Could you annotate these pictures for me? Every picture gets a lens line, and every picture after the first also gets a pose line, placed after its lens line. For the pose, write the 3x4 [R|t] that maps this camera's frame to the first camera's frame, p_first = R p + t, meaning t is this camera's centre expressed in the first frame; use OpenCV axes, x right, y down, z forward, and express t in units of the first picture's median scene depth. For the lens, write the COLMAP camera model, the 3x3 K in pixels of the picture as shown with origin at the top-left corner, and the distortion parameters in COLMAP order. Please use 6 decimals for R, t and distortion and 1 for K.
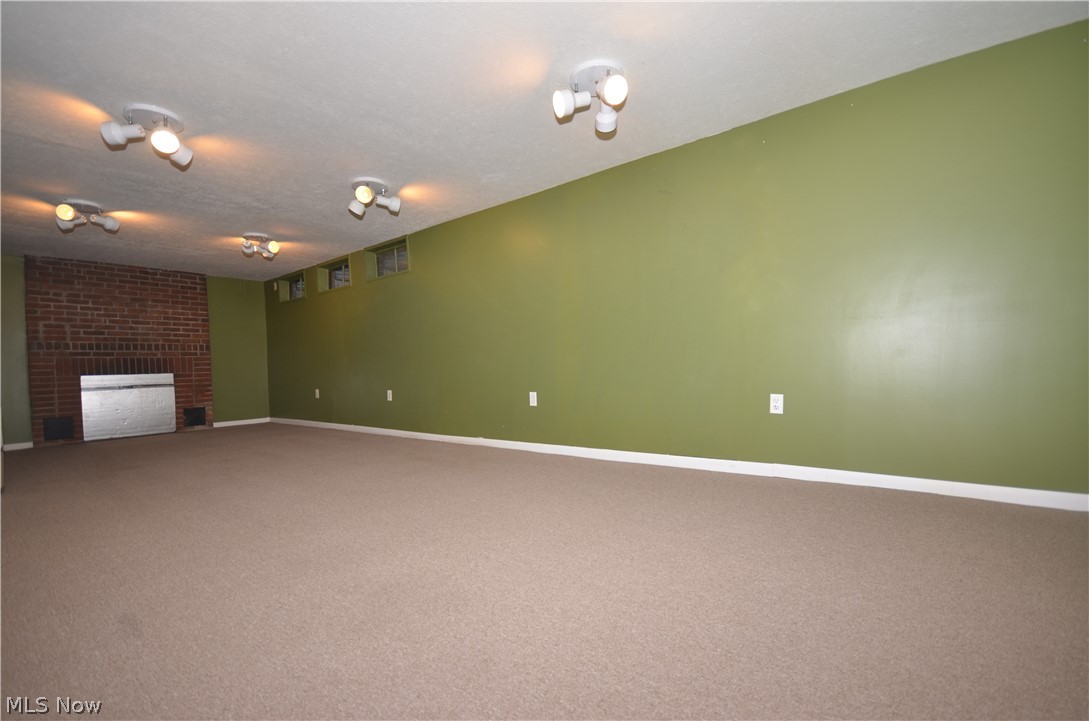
lens RADIAL K [[474.7, 0, 542.6], [0, 474.7, 377.7], [0, 0, 1]] dist [0.020444, -0.018210]
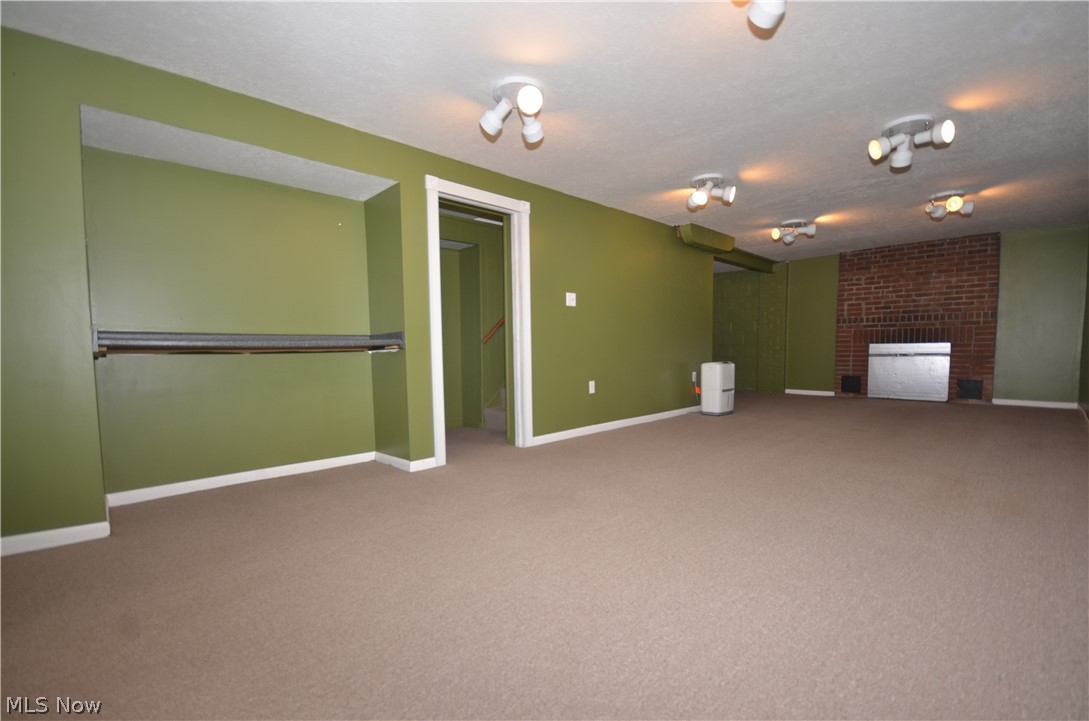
lens RADIAL K [[474.7, 0, 542.6], [0, 474.7, 377.7], [0, 0, 1]] dist [0.020444, -0.018210]
pose [[-0.141829, 0.095620, -0.985262, 0.353720], [-0.008595, 0.995167, 0.097819, -0.028960], [0.989854, 0.022342, -0.140322, 0.323484]]
